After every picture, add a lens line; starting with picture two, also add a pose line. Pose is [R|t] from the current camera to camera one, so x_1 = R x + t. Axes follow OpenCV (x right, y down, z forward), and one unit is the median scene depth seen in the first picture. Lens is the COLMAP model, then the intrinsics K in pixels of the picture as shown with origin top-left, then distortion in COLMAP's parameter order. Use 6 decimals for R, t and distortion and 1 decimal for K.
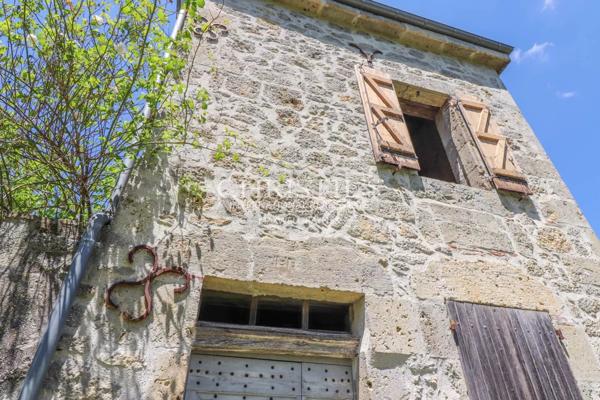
lens RADIAL K [[367.8, 0, 302.5], [0, 367.8, 199.1], [0, 0, 1]] dist [0.012557, -0.011202]
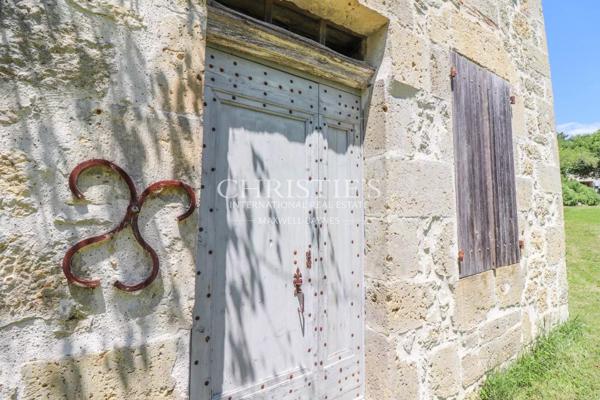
lens RADIAL K [[267.7, 0, 297.4], [0, 267.7, 197.5], [0, 0, 1]] dist [-0.016800, -0.001352]
pose [[0.978045, 0.024933, 0.206898, -0.187497], [-0.133083, 0.838733, 0.528029, 0.331726], [-0.160367, -0.543971, 0.823637, 0.285117]]
